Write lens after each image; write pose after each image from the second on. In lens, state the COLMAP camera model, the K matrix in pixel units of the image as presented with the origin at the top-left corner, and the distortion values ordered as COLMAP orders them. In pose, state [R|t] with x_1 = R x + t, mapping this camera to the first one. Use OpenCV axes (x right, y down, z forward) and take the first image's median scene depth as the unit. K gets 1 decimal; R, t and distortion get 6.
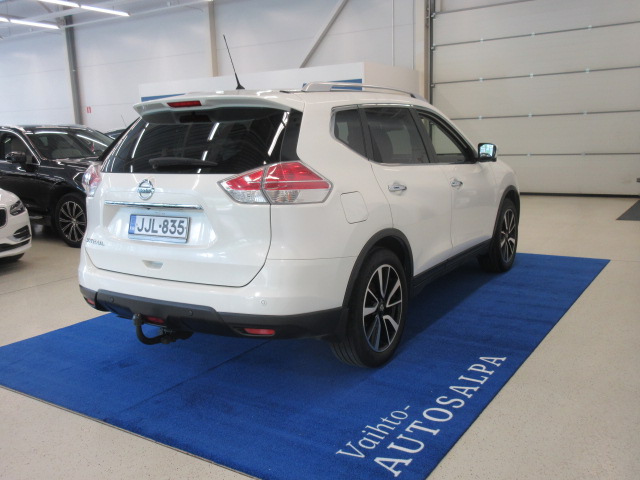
lens RADIAL K [[597.1, 0, 276.4], [0, 597.1, 231.9], [0, 0, 1]] dist [0.021497, 0.000000]
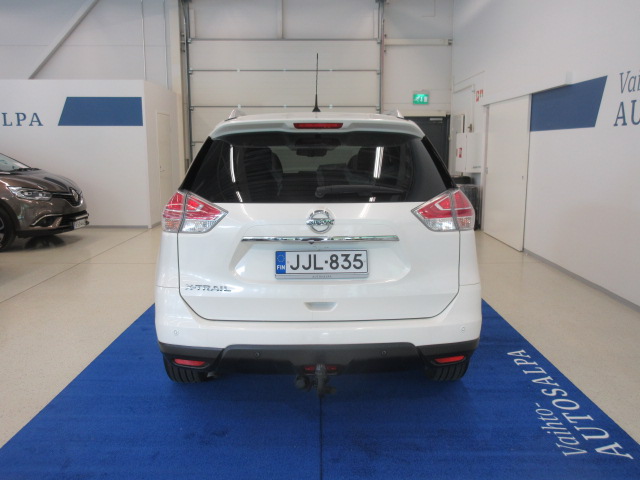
lens RADIAL K [[597.1, 0, 303.6], [0, 597.1, 238.4], [0, 0, 1]] dist [0.021497, 0.000000]
pose [[0.824543, -0.056389, 0.562982, -0.725735], [0.069662, 0.997568, -0.002108, -0.045335], [-0.561494, 0.040956, 0.826466, 0.284659]]
